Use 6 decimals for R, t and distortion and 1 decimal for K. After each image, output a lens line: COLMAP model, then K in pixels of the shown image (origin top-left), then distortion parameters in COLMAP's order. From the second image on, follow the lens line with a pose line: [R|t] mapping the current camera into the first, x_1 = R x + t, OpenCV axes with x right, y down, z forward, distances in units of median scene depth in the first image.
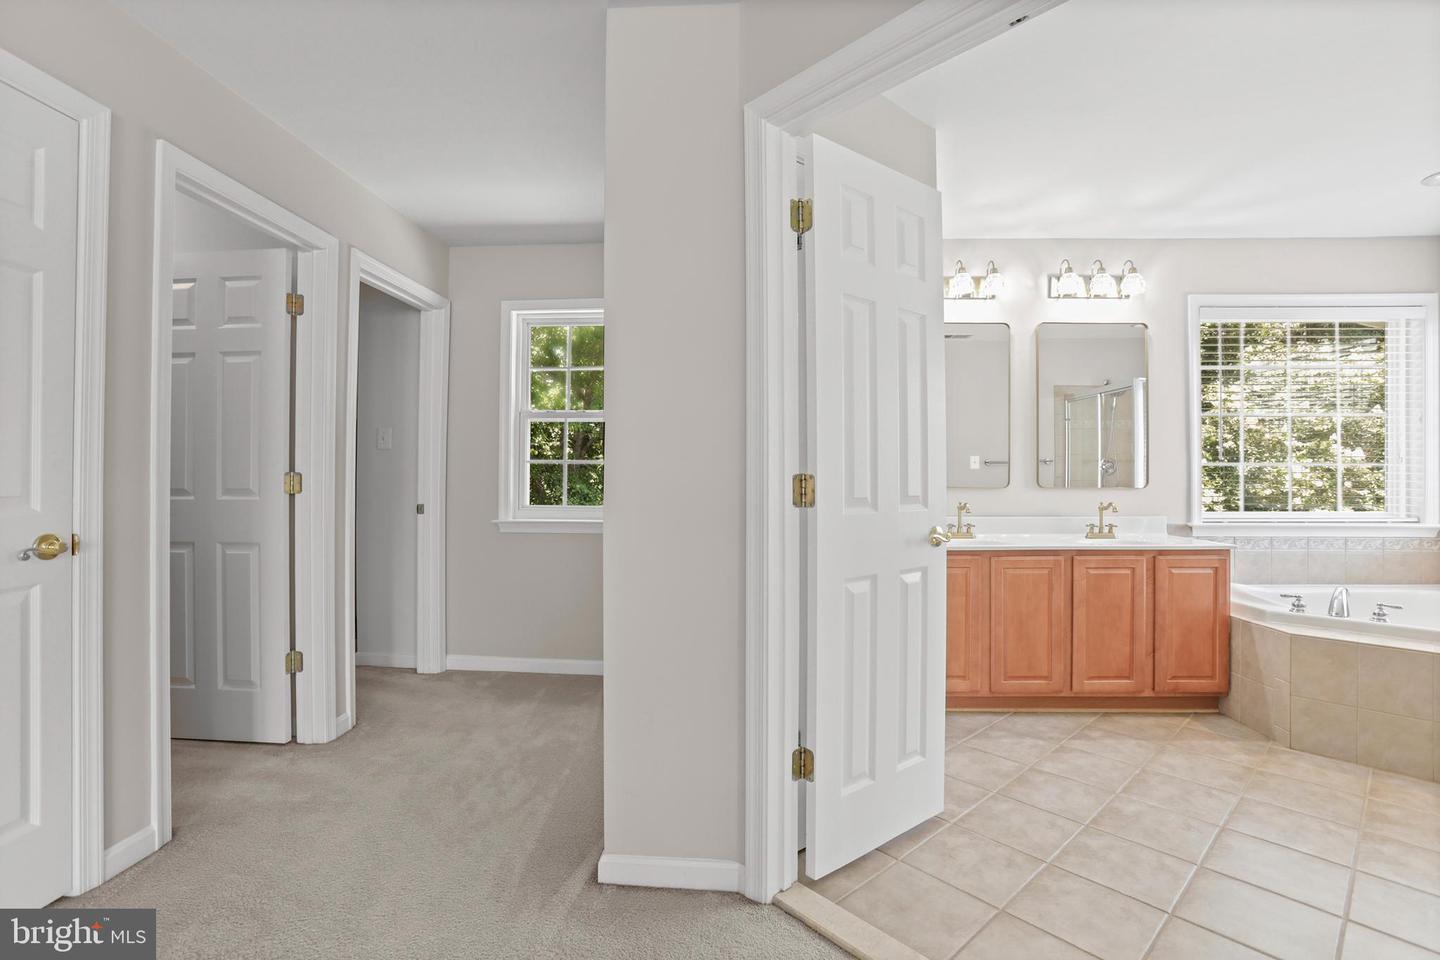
lens RADIAL K [[657.3, 0, 720.0], [0, 657.3, 480.0], [0, 0, 1]] dist [-0.067431, 0.025041]
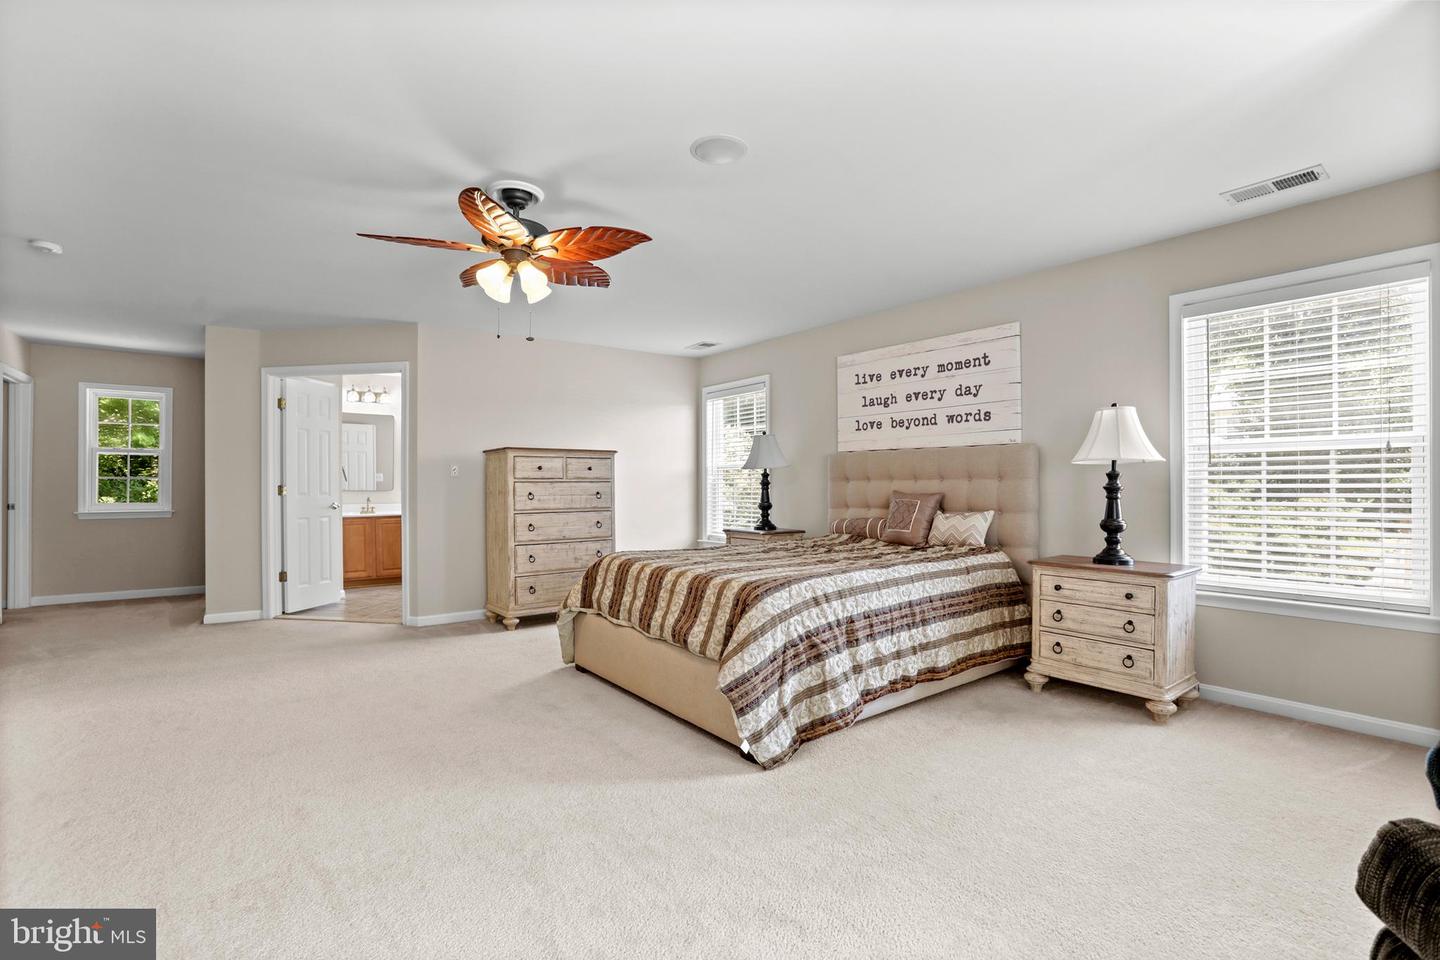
lens RADIAL K [[657.3, 0, 720.0], [0, 657.3, 480.0], [0, 0, 1]] dist [-0.067431, 0.025041]
pose [[0.755917, -0.002028, 0.654664, -0.183886], [0.005385, 0.999981, -0.003120, -0.008390], [-0.654645, 0.005883, 0.755914, -1.675066]]
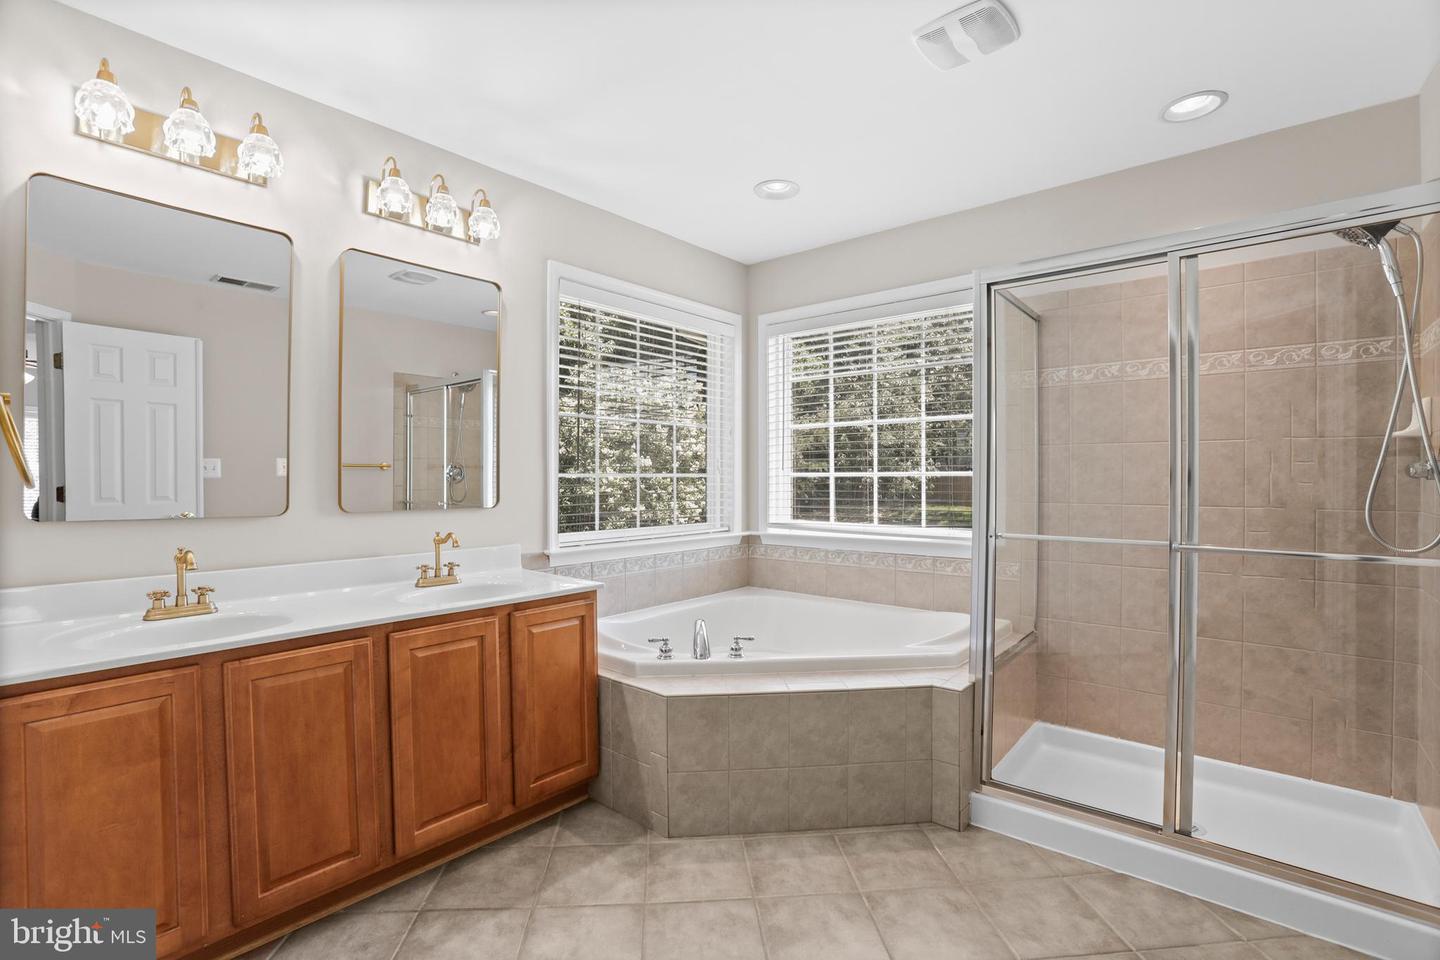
lens RADIAL K [[657.3, 0, 720.0], [0, 657.3, 480.0], [0, 0, 1]] dist [-0.067431, 0.025041]
pose [[0.605080, -0.003653, 0.796156, 0.260374], [0.003549, 0.999992, 0.001890, -0.024040], [-0.796157, 0.001682, 0.605088, 0.397814]]
